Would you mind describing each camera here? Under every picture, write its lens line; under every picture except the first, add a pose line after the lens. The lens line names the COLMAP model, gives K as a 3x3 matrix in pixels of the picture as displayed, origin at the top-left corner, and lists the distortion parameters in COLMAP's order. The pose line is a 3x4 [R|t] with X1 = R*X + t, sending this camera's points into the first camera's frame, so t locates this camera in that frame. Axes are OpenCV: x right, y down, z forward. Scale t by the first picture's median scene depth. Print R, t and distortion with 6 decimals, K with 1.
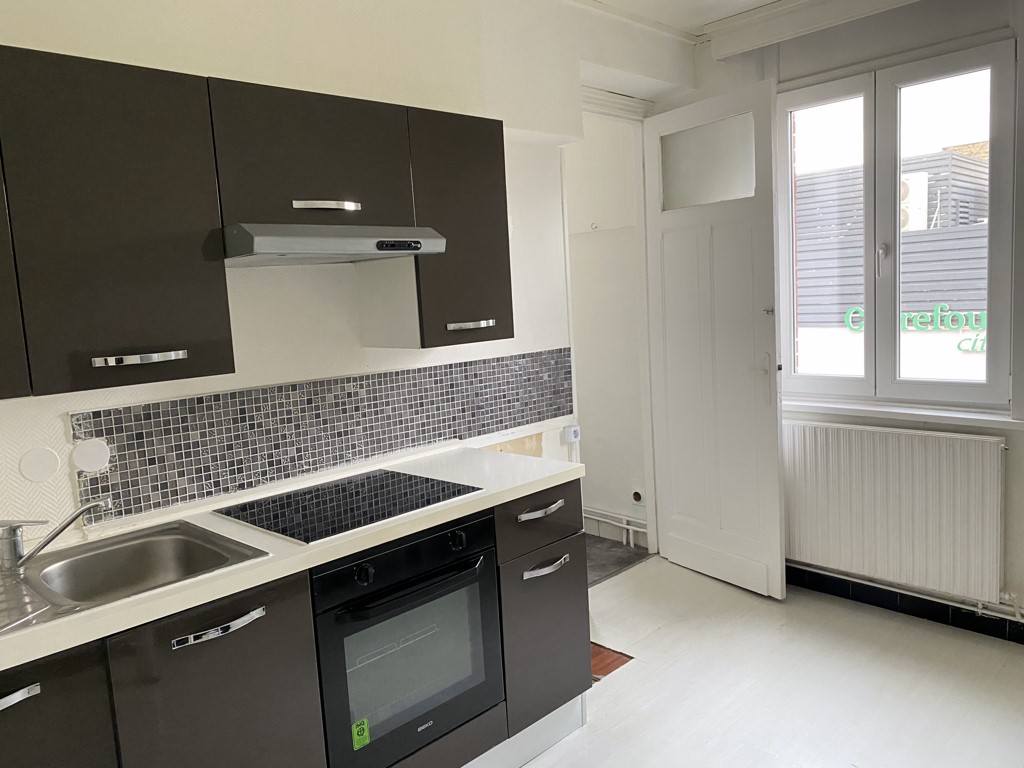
lens RADIAL K [[781.9, 0, 511.5], [0, 781.9, 381.9], [0, 0, 1]] dist [0.031146, -0.022532]
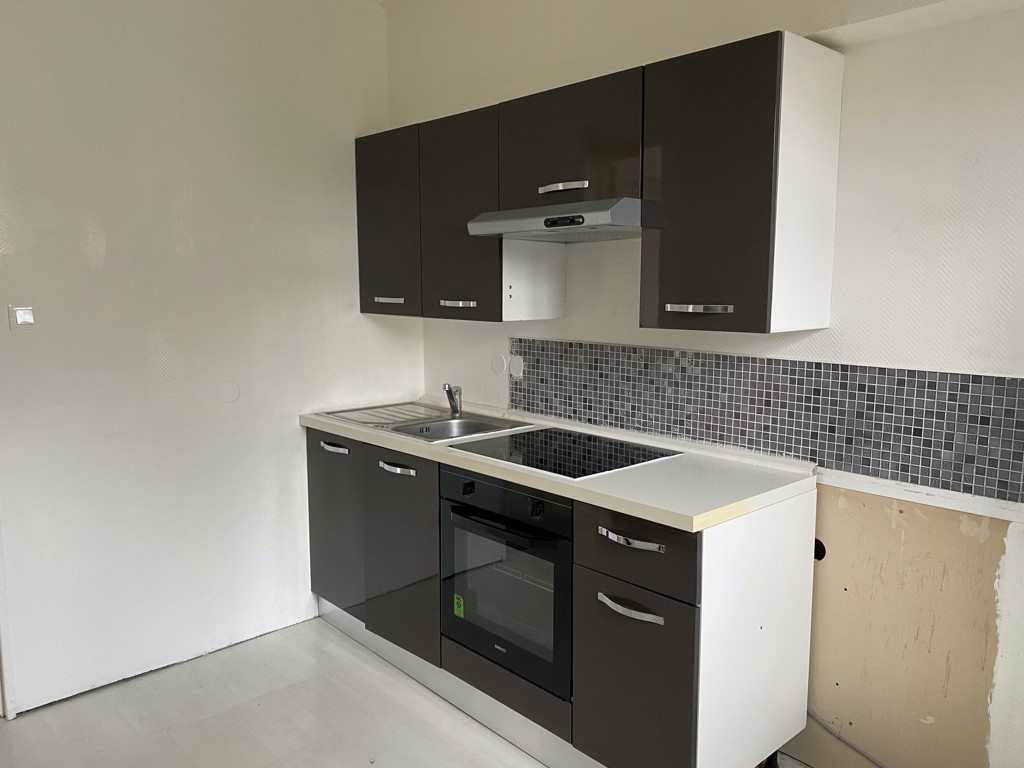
lens RADIAL K [[781.9, 0, 511.9], [0, 781.9, 384.4], [0, 0, 1]] dist [0.031146, -0.022532]
pose [[-0.074185, 0.182161, -0.980466, 0.805799], [-0.108783, 0.975830, 0.189531, -0.133181], [0.991294, 0.120718, -0.052576, 0.884001]]
